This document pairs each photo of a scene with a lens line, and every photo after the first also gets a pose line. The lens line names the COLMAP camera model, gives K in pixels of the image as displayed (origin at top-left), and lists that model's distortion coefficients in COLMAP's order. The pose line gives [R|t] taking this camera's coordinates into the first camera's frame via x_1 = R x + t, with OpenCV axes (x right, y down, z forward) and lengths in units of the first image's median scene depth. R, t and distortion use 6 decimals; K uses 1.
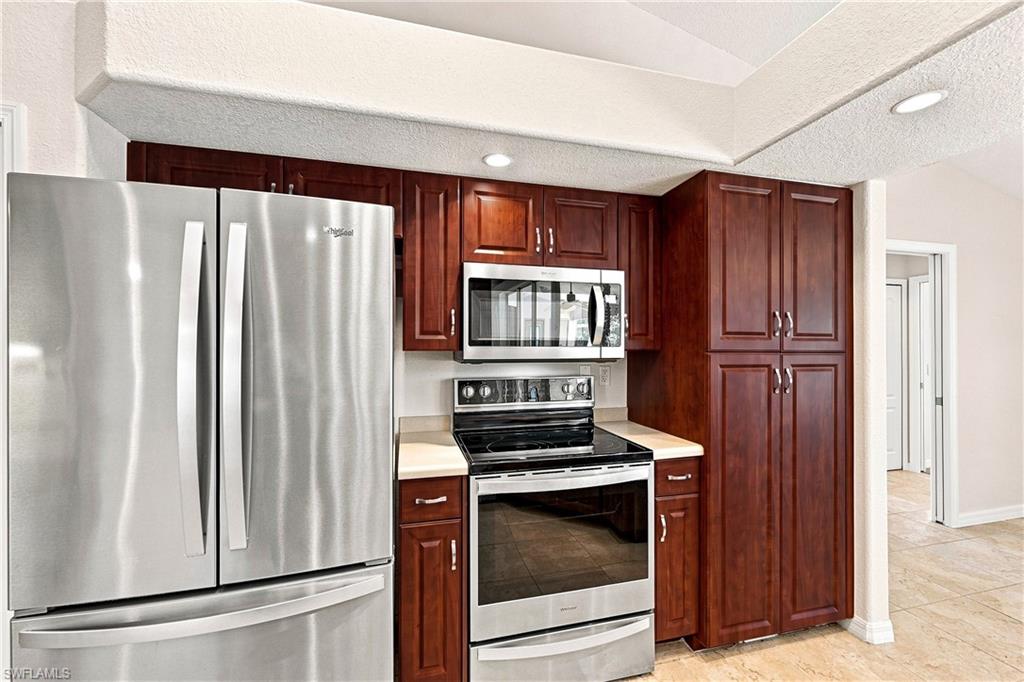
lens RADIAL K [[410.3, 0, 509.3], [0, 410.3, 342.4], [0, 0, 1]] dist [-0.002472, 0.001260]
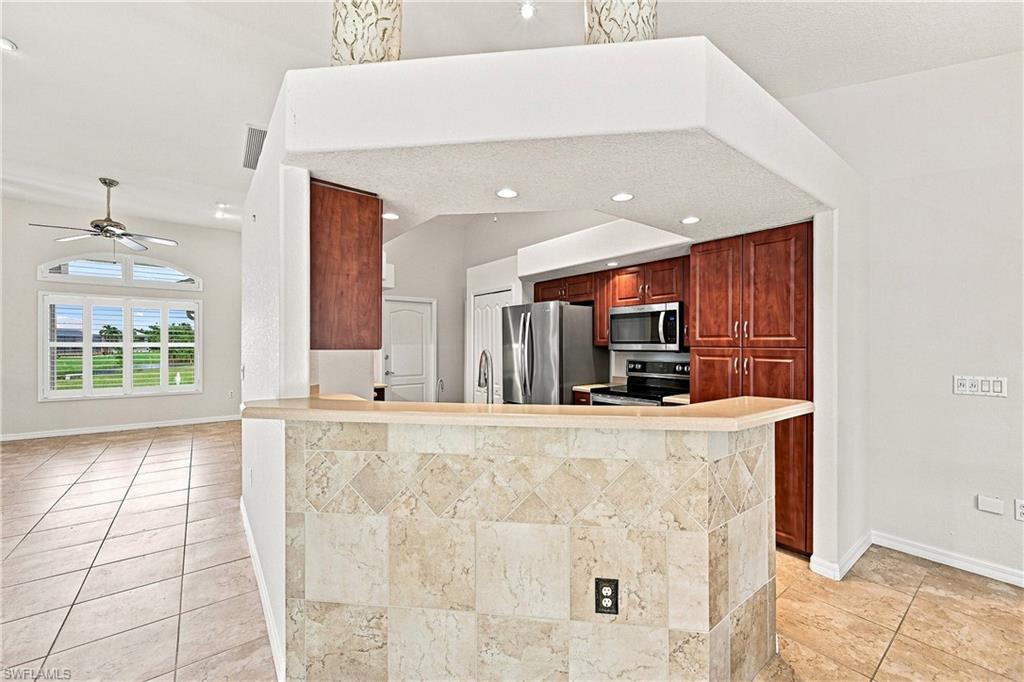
lens RADIAL K [[410.3, 0, 514.6], [0, 410.3, 344.0], [0, 0, 1]] dist [-0.002472, 0.001260]
pose [[0.391349, -0.002110, -0.920240, 1.658687], [-0.001291, 0.999995, -0.002842, 0.016825], [0.920241, 0.002300, 0.391344, -0.373119]]
